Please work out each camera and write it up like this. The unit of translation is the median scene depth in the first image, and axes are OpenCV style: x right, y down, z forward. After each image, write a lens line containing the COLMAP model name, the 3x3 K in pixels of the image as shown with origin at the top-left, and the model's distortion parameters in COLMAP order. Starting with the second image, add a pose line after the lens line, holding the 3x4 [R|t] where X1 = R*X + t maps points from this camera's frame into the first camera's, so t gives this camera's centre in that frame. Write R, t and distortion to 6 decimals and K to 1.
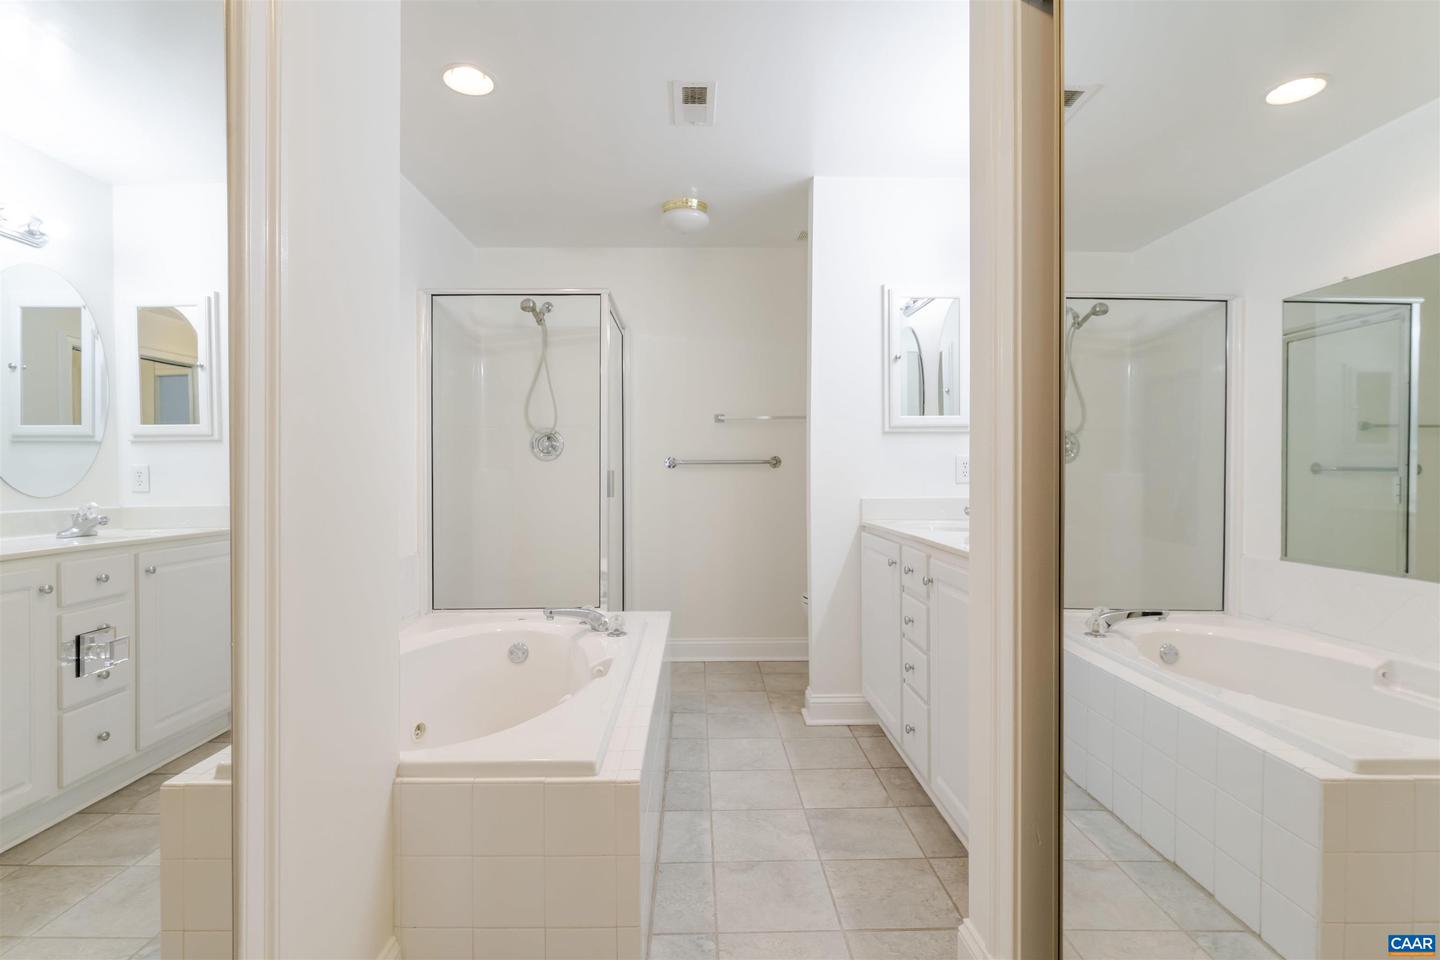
lens RADIAL K [[695.9, 0, 716.8], [0, 695.9, 479.7], [0, 0, 1]] dist [-0.003358, 0.000881]
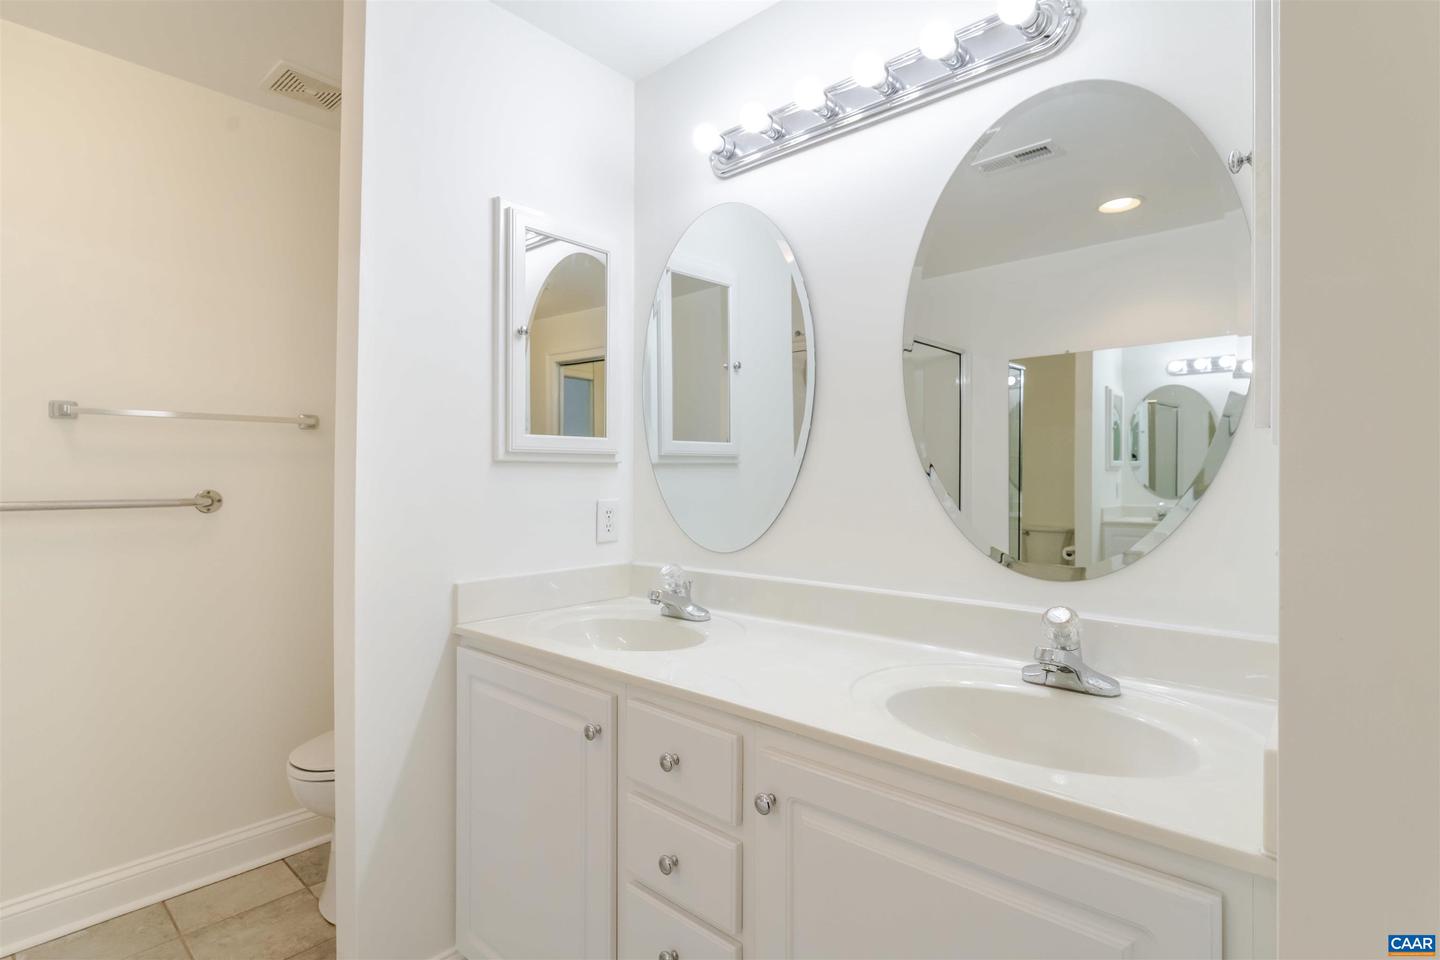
lens RADIAL K [[695.9, 0, 722.6], [0, 695.9, 477.0], [0, 0, 1]] dist [-0.003358, 0.000881]
pose [[0.684029, 0.004199, 0.729443, -0.042454], [0.004653, 0.999938, -0.010119, -0.049320], [-0.729440, 0.010316, 0.683967, 0.486761]]
